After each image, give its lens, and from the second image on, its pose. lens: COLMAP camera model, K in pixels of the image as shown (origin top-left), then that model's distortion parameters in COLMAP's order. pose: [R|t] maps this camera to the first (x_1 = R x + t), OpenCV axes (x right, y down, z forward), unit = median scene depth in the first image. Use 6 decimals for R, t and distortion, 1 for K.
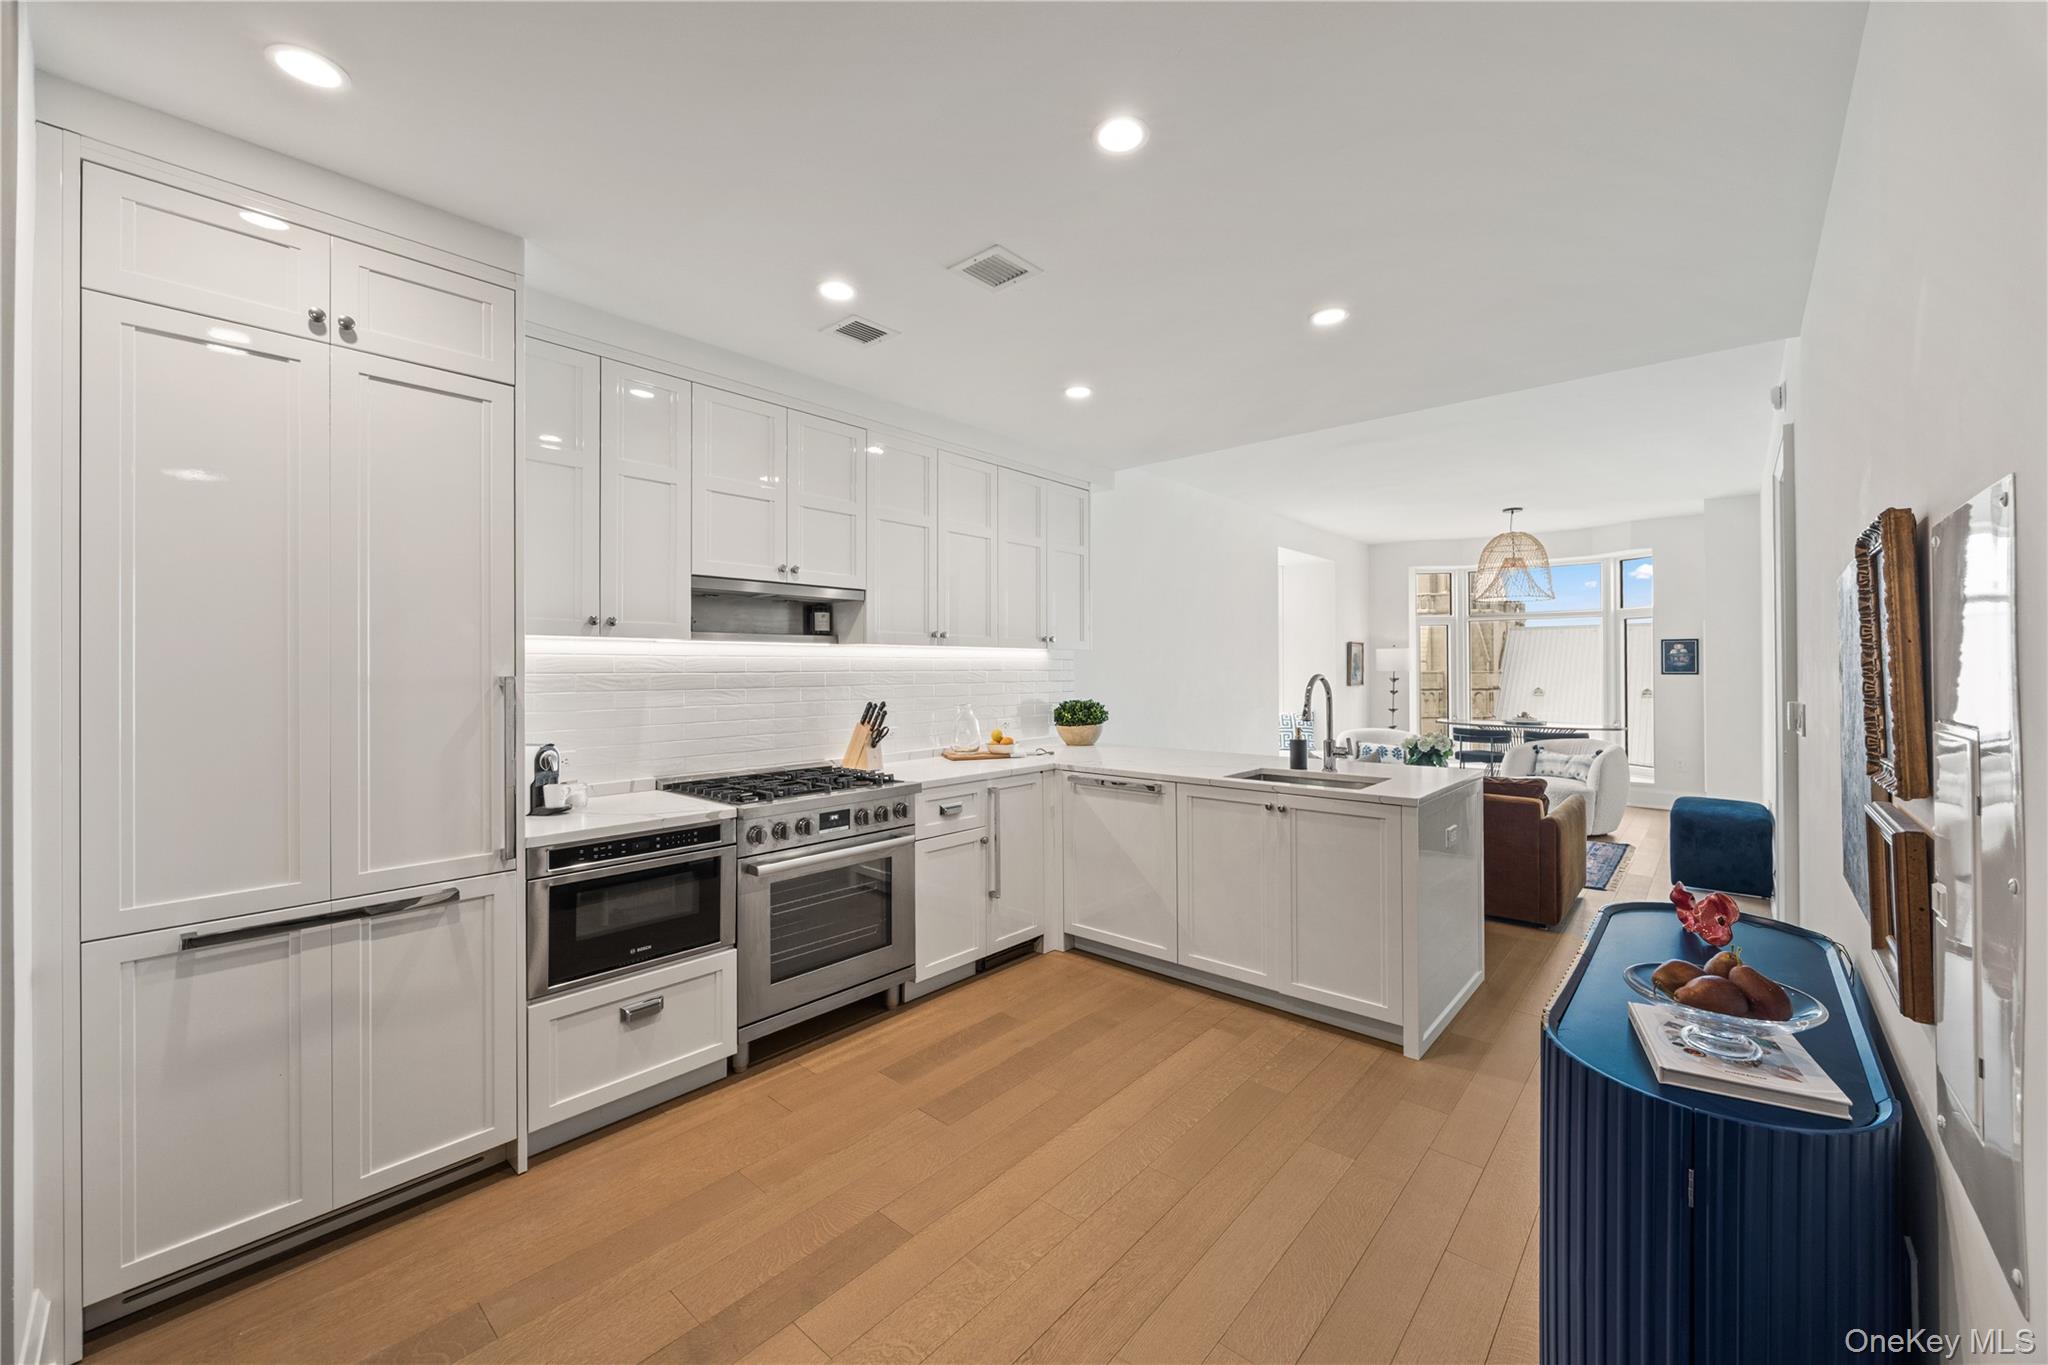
lens RADIAL K [[787.0, 0, 1024.9], [0, 787.0, 652.2], [0, 0, 1]] dist [0.000548, 0.000099]
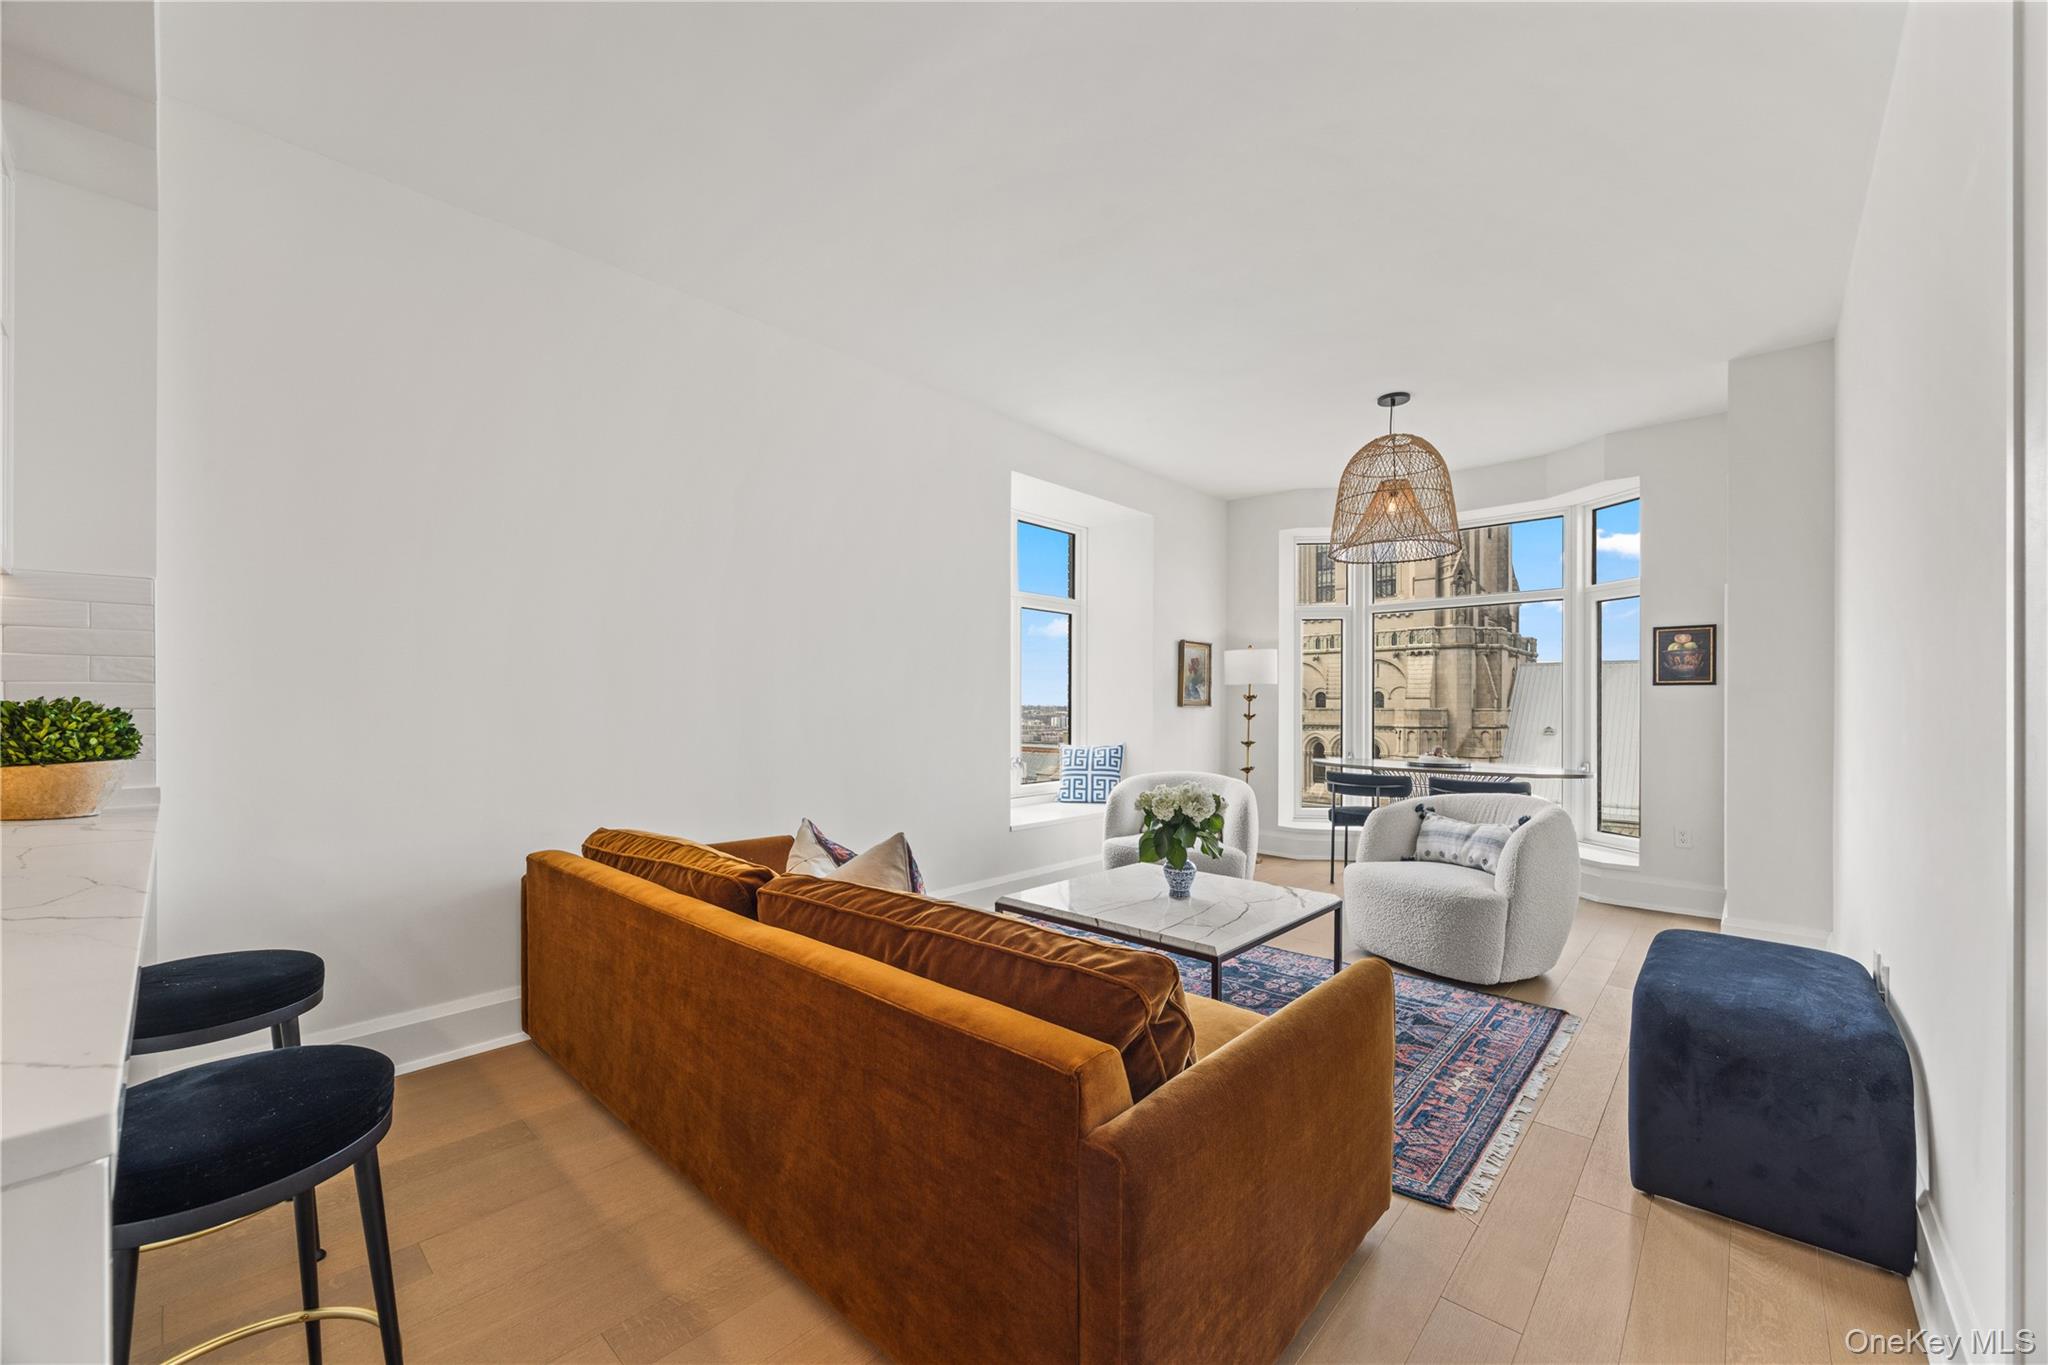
lens RADIAL K [[783.1, 0, 1023.1], [0, 783.1, 691.8], [0, 0, 1]] dist [0.001206, -0.000122]
pose [[0.999741, 0.006726, -0.021732, 0.347441], [-0.006660, 0.999973, 0.003103, 0.034610], [0.021752, -0.002958, 0.999759, 0.399716]]
